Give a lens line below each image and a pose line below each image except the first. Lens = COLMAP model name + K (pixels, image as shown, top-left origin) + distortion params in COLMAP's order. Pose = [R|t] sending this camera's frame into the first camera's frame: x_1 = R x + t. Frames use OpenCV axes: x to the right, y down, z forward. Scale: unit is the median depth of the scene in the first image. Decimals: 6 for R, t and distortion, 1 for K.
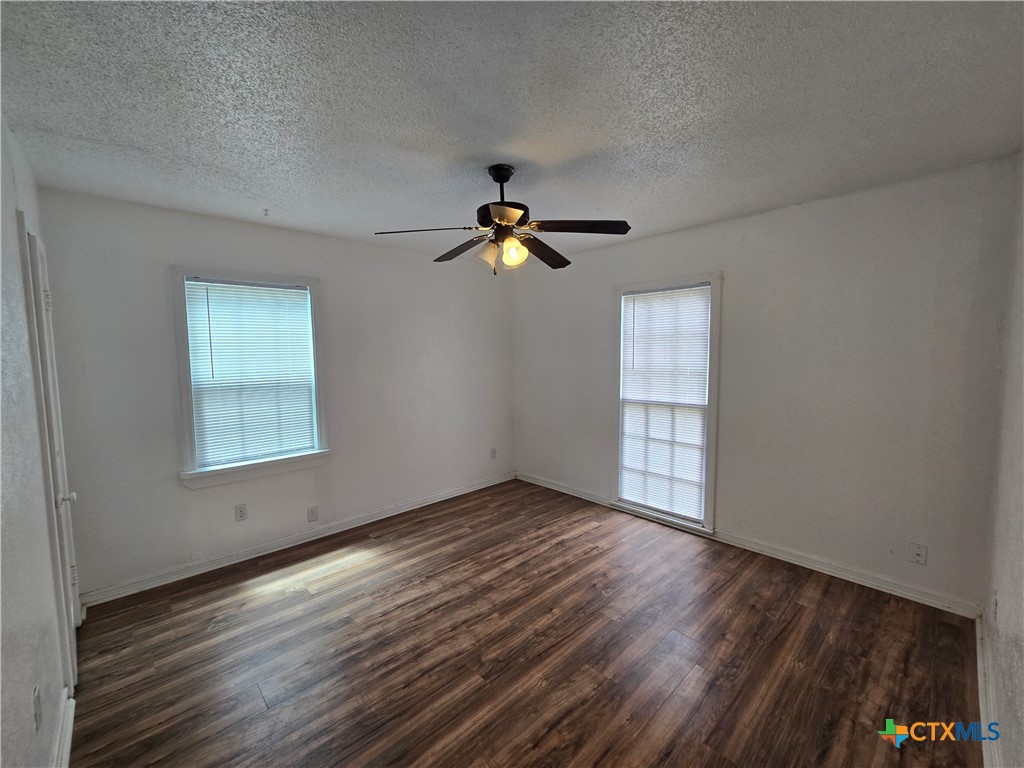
lens RADIAL K [[420.0, 0, 518.4], [0, 420.0, 389.8], [0, 0, 1]] dist [-0.002986, -0.000494]
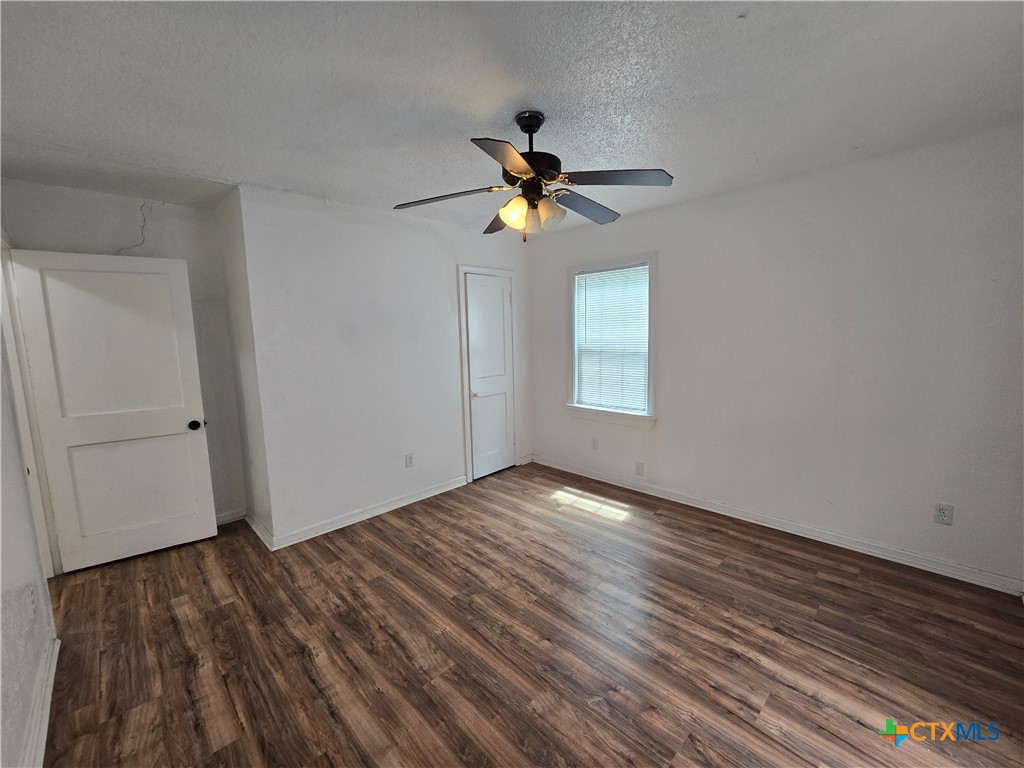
lens RADIAL K [[420.0, 0, 513.7], [0, 420.0, 389.4], [0, 0, 1]] dist [-0.002986, -0.000494]
pose [[0.011731, 0.150877, -0.988483, 0.766592], [-0.070317, 0.986228, 0.149698, -0.076027], [0.997456, 0.067751, 0.022178, 0.822806]]
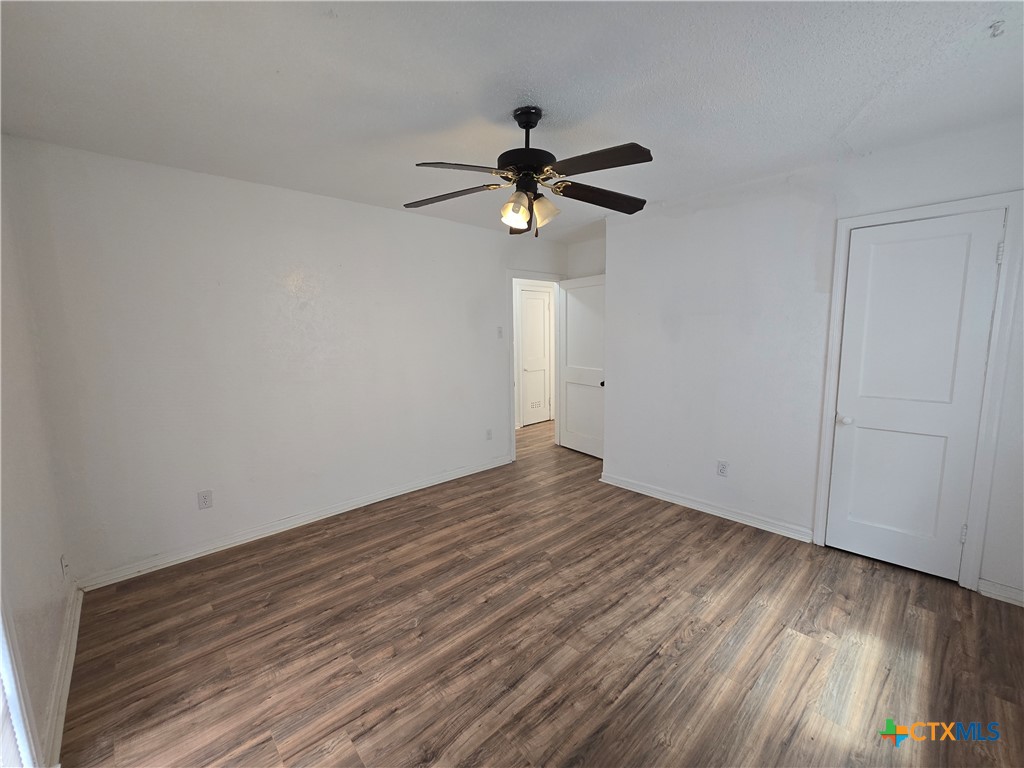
lens RADIAL K [[420.0, 0, 516.4], [0, 420.0, 383.8], [0, 0, 1]] dist [-0.002986, -0.000494]
pose [[-0.999579, 0.026584, 0.011652, -0.011297], [0.028509, 0.974606, 0.222104, -0.140907], [-0.005452, 0.222343, -0.974953, 1.679382]]
